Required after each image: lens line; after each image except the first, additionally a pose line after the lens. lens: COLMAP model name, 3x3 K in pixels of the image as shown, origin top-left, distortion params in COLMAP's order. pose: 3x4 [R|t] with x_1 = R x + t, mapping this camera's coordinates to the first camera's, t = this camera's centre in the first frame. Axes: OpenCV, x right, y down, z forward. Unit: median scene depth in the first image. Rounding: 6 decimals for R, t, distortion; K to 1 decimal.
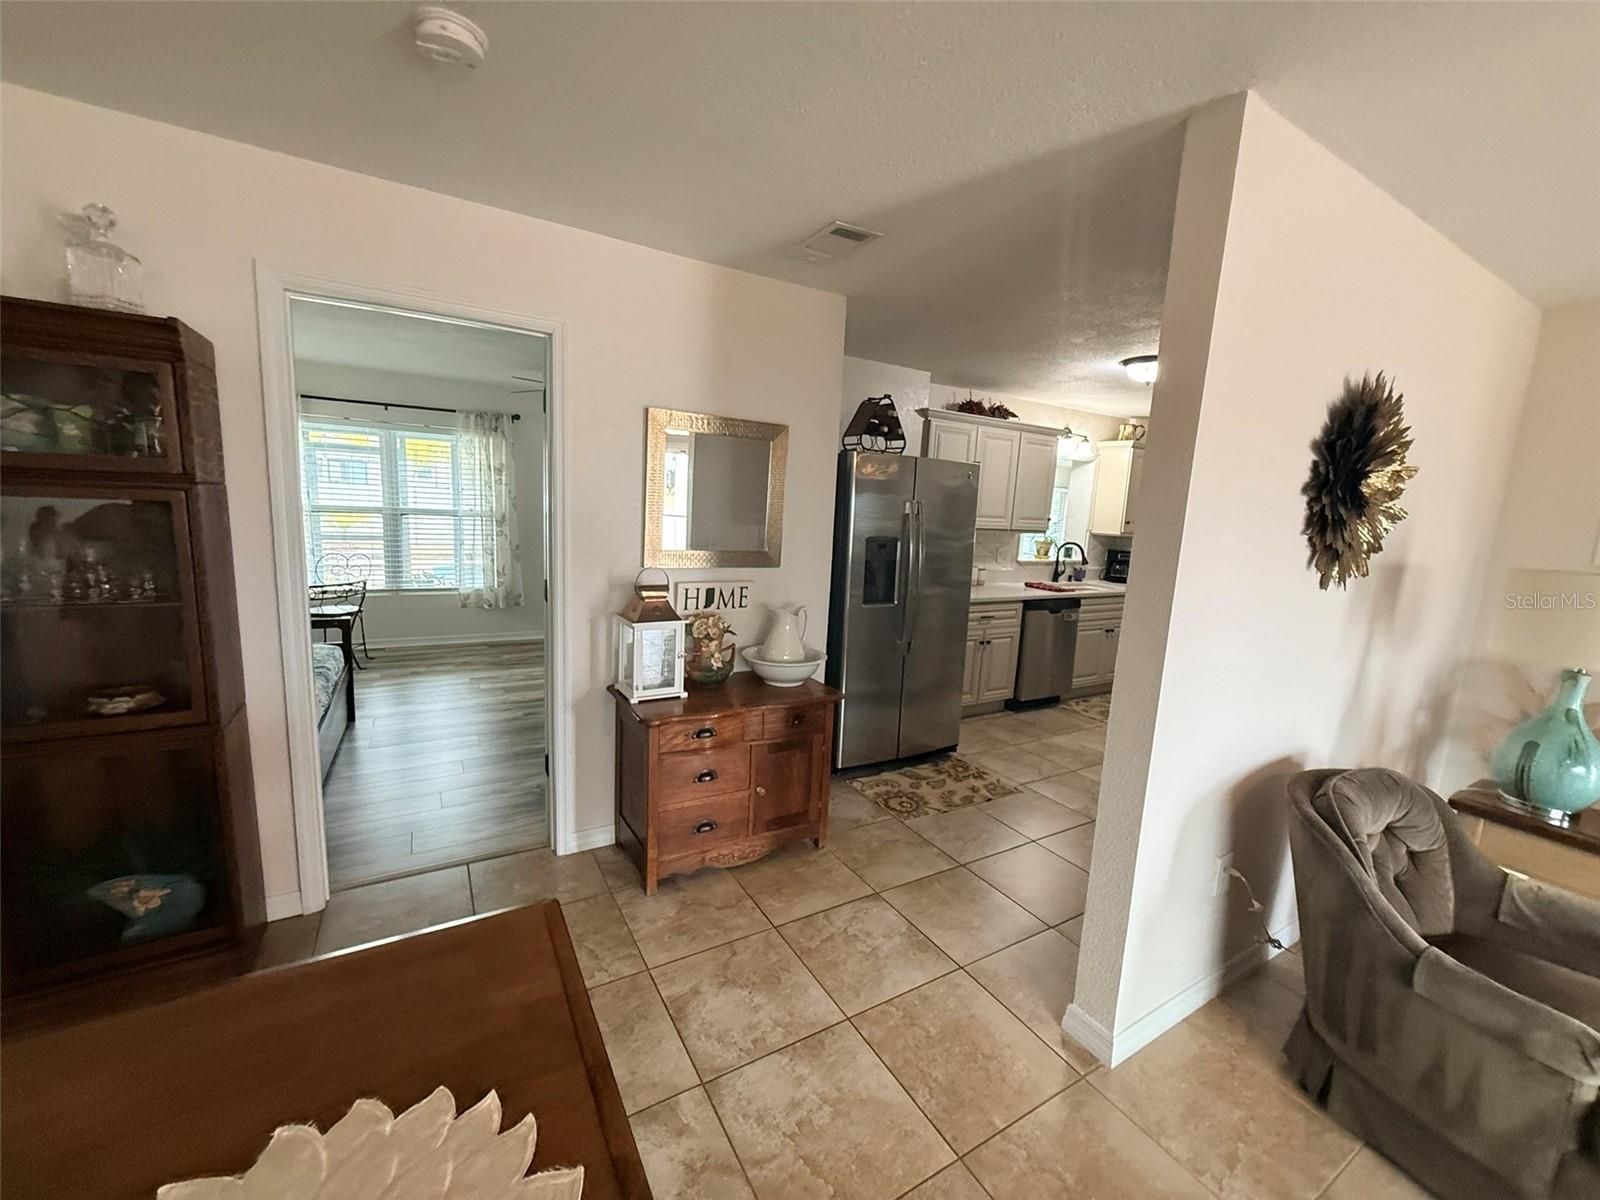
lens RADIAL K [[640.0, 0, 802.5], [0, 640.0, 599.3], [0, 0, 1]] dist [0.001098, -0.000985]
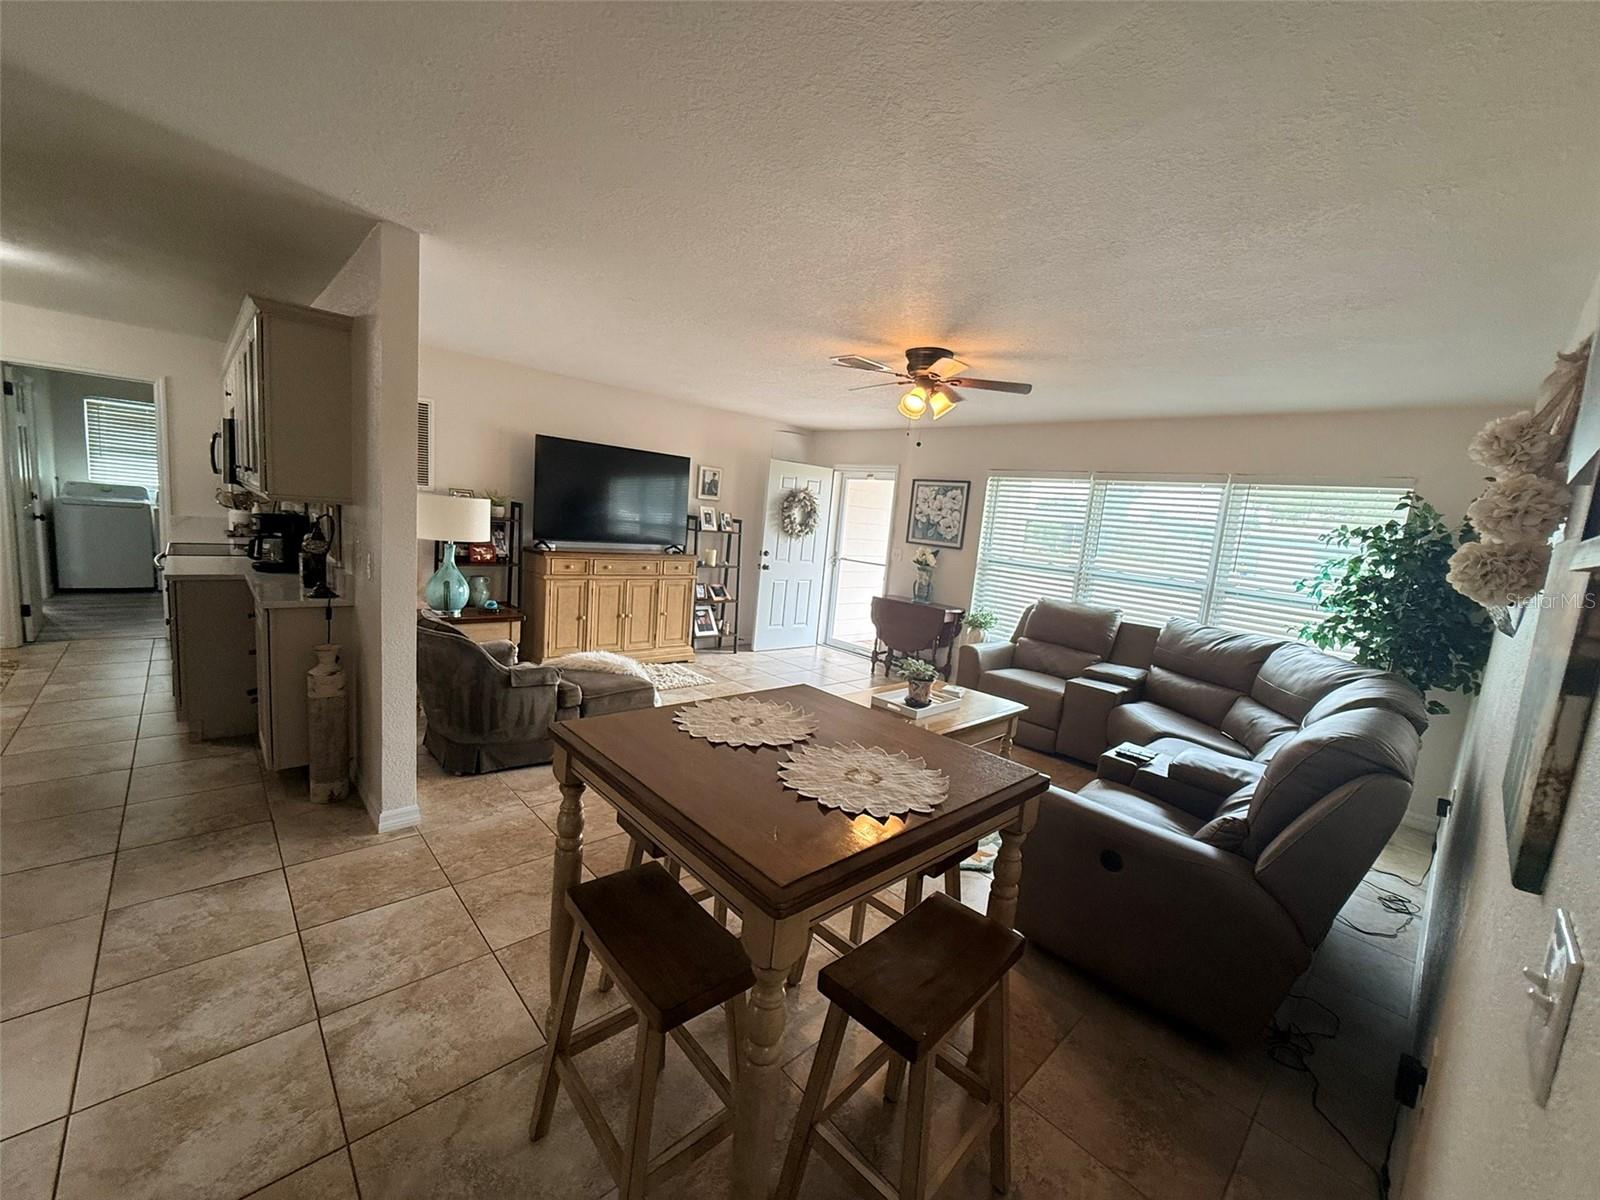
lens RADIAL K [[640.0, 0, 800.5], [0, 640.0, 598.7], [0, 0, 1]] dist [0.001098, -0.000985]
pose [[-0.209429, -0.199360, 0.957285, -0.600854], [0.051795, 0.975360, 0.214455, -0.059707], [-0.976451, 0.094495, -0.193943, 0.171162]]
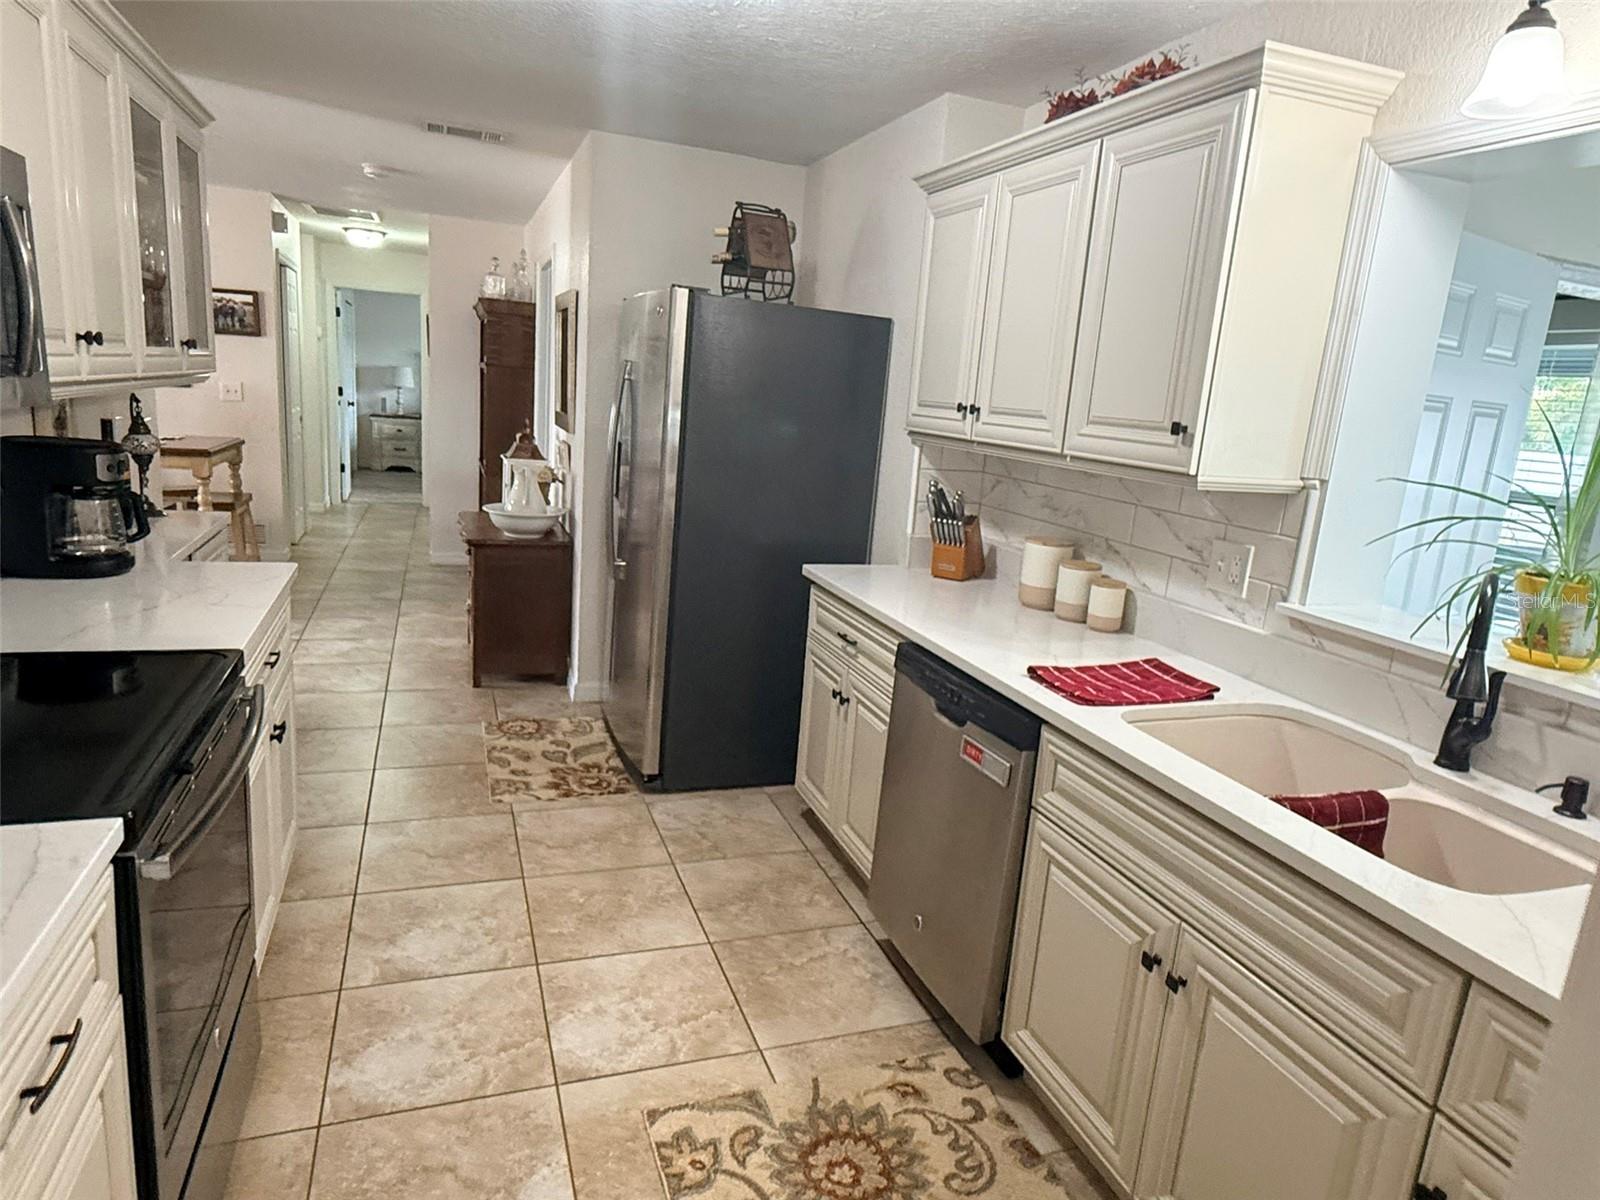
lens RADIAL K [[976.8, 0, 799.4], [0, 976.8, 602.8], [0, 0, 1]] dist [-0.003774, -0.000083]
pose [[-0.183656, 0.148277, -0.971743, 1.231395], [-0.232611, 0.953926, 0.189521, -0.143354], [0.955072, 0.260845, -0.140703, 1.425919]]
